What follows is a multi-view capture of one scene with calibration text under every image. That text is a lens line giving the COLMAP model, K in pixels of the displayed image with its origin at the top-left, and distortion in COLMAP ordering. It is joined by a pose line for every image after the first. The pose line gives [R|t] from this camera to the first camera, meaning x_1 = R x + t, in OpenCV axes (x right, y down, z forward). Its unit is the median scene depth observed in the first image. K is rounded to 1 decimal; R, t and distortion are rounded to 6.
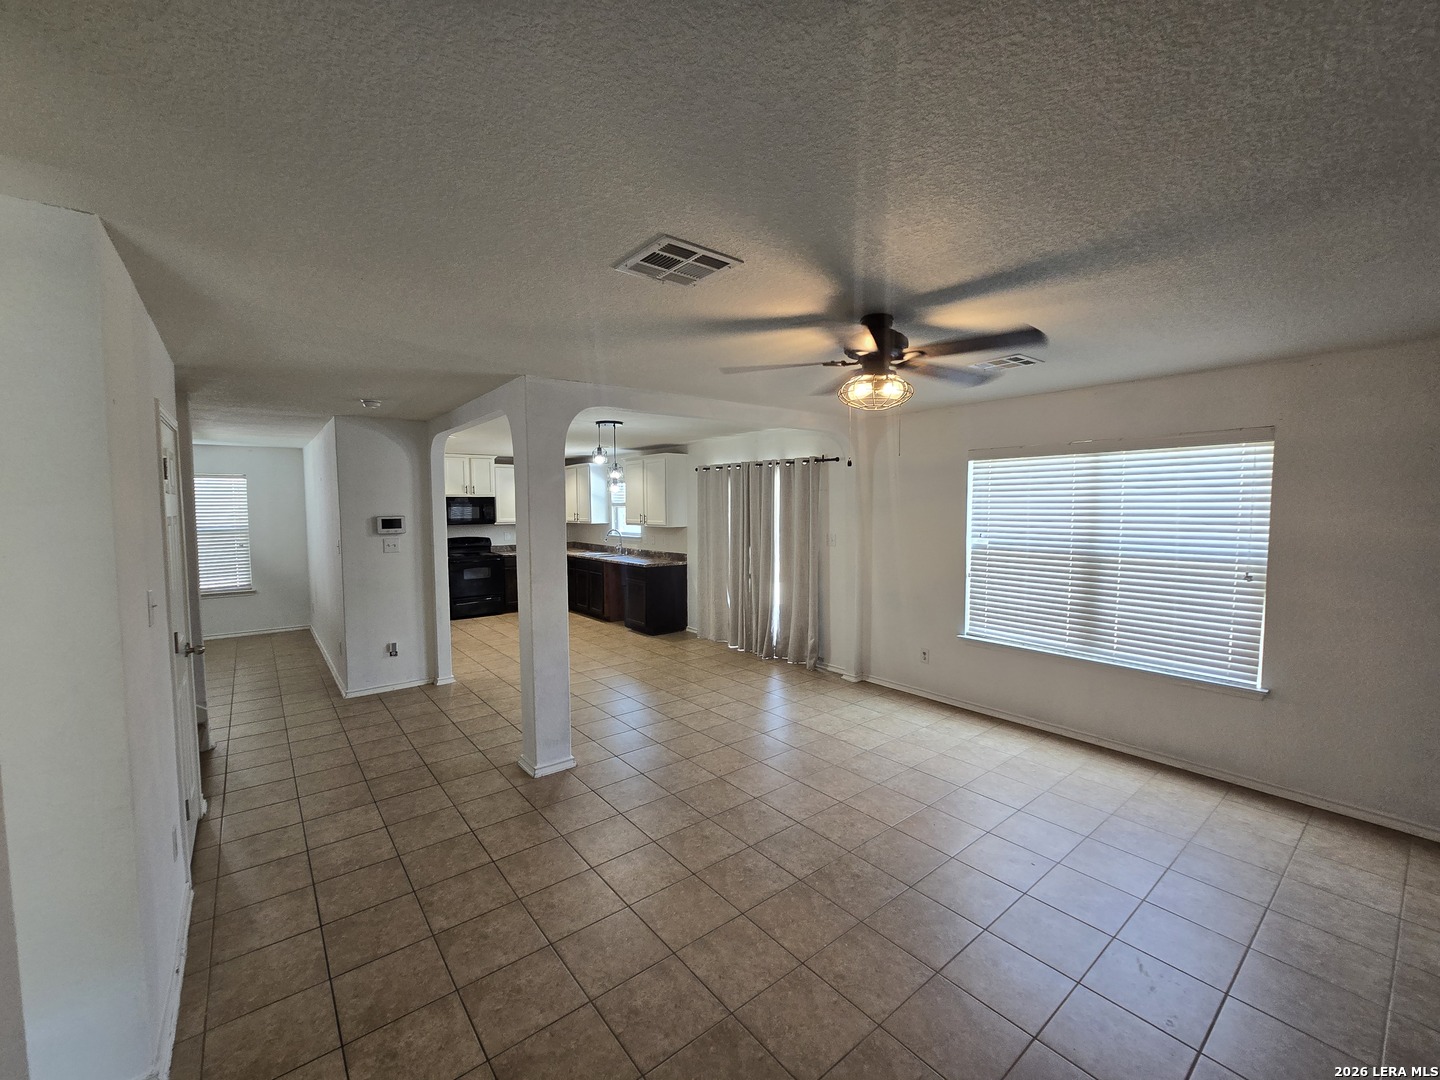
lens RADIAL K [[591.9, 0, 724.7], [0, 591.9, 541.4], [0, 0, 1]] dist [-0.007251, 0.002443]
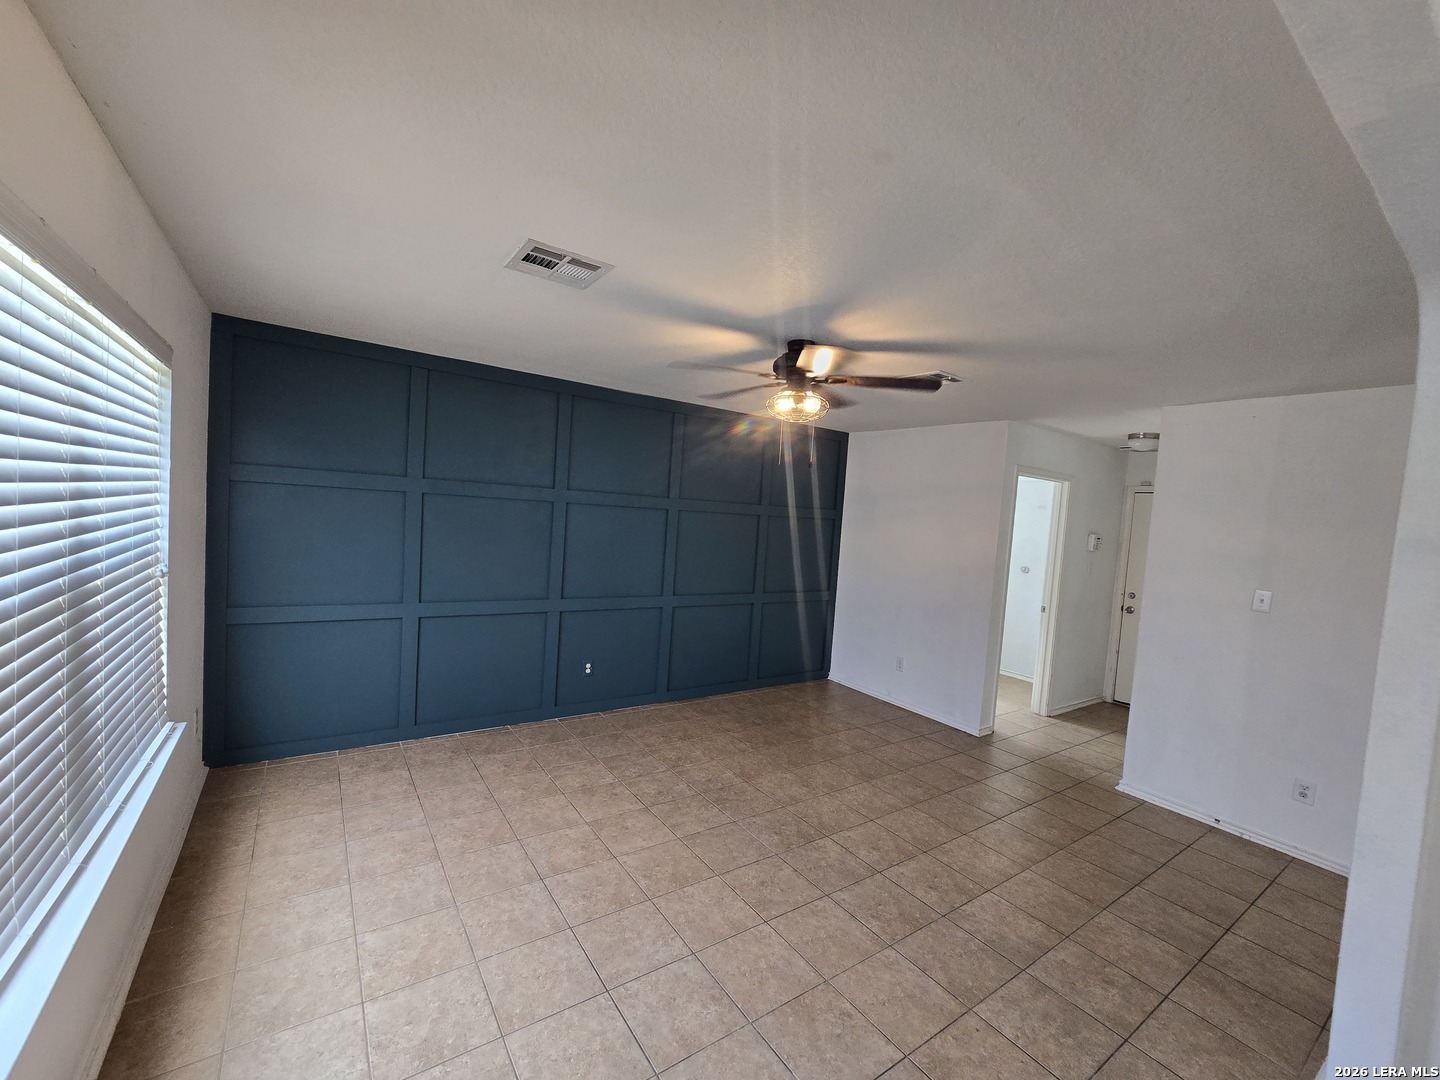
lens RADIAL K [[591.9, 0, 720.6], [0, 591.9, 542.3], [0, 0, 1]] dist [-0.007251, 0.002443]
pose [[-0.995414, -0.066837, 0.068443, 0.182283], [-0.058449, 0.991296, 0.117966, -0.070084], [-0.075732, 0.113424, -0.990656, 1.297818]]
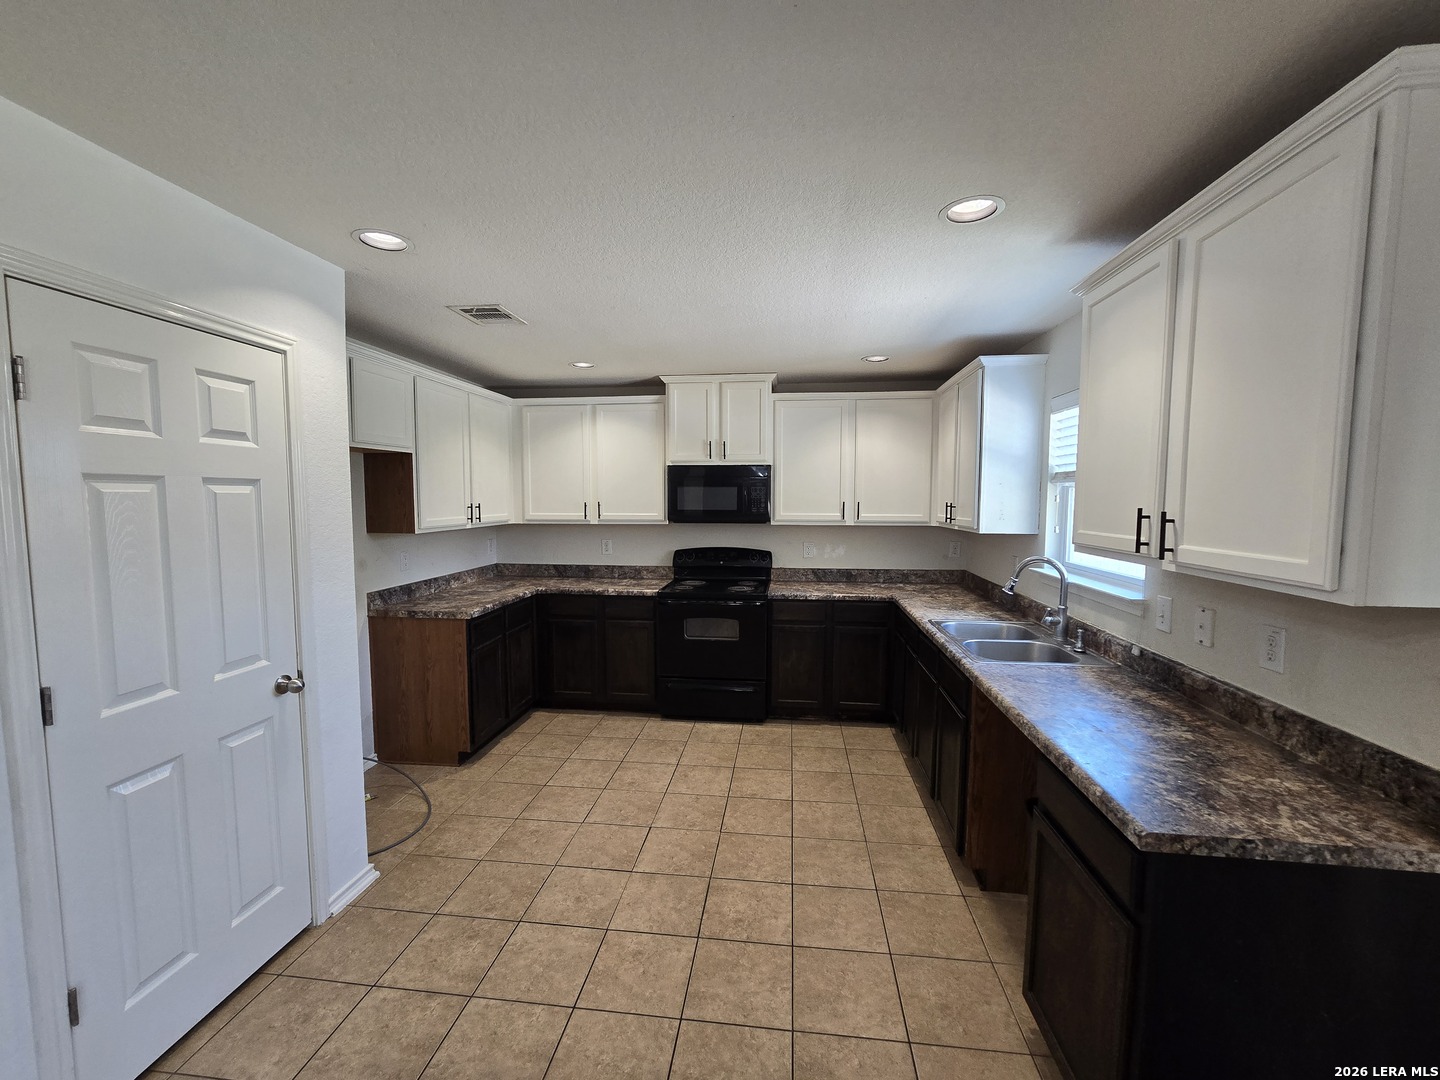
lens RADIAL K [[591.9, 0, 721.1], [0, 591.9, 542.2], [0, 0, 1]] dist [-0.007251, 0.002443]
pose [[0.698983, 0.062085, -0.712438, -0.184354], [-0.051612, 0.998006, 0.036333, -0.064756], [0.713274, 0.011374, 0.700793, 1.423896]]
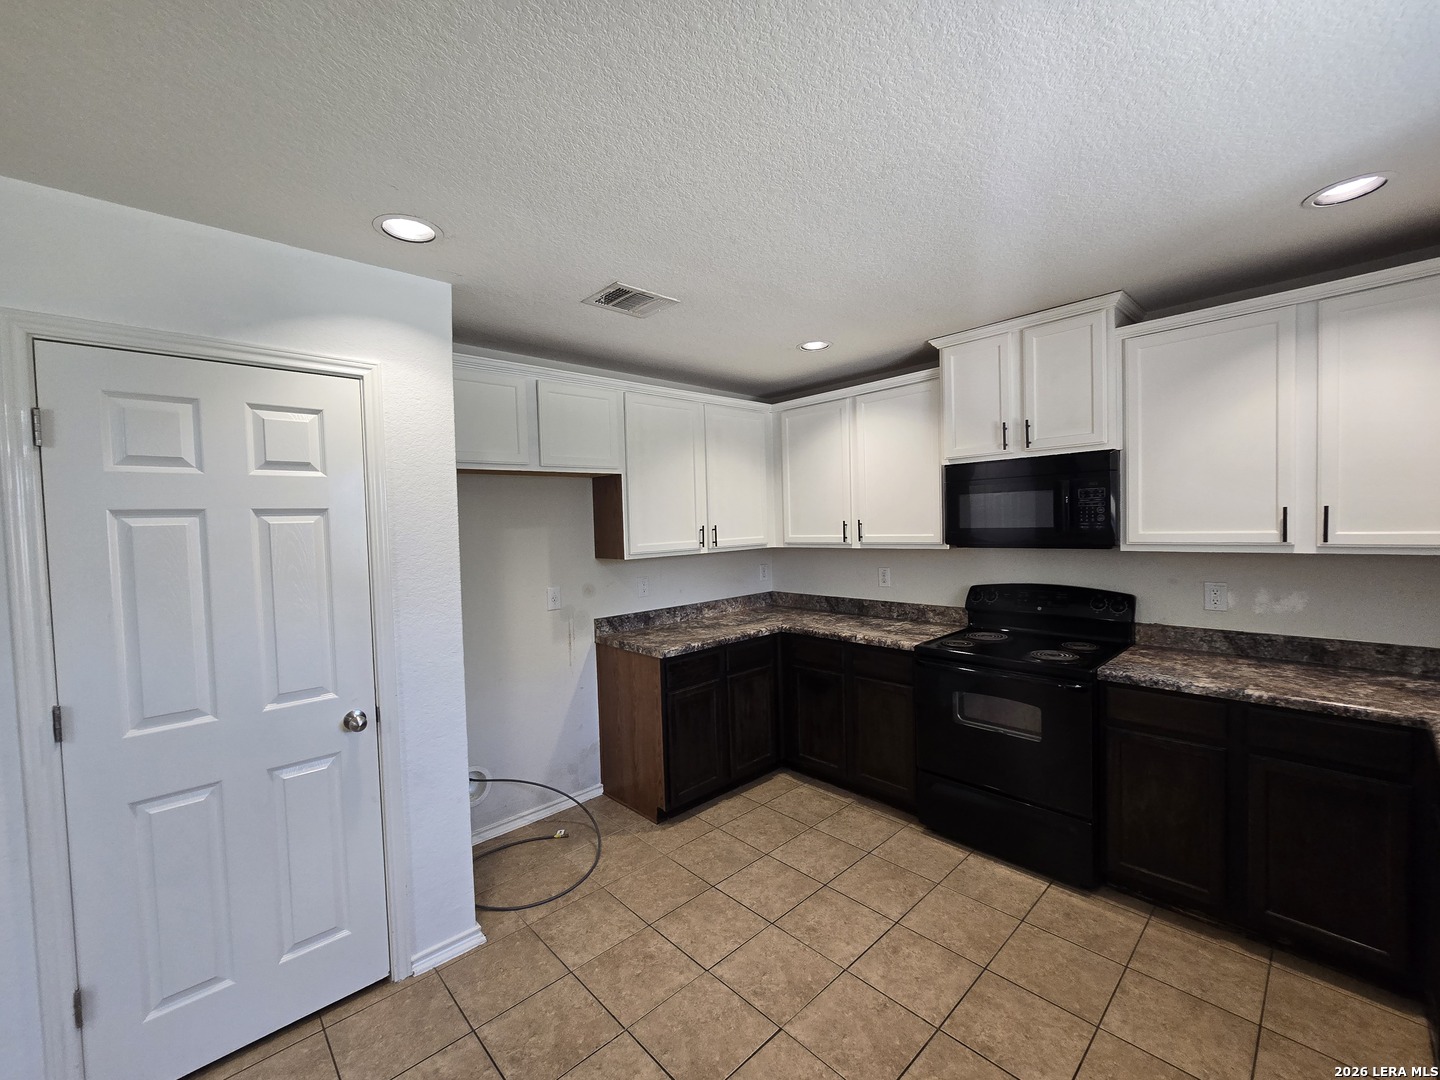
lens RADIAL K [[591.9, 0, 718.9], [0, 591.9, 543.6], [0, 0, 1]] dist [-0.007251, 0.002443]
pose [[0.075221, 0.040490, -0.996345, -0.290311], [-0.033584, 0.998711, 0.038050, -0.078870], [0.996601, 0.030599, 0.076484, 1.751981]]
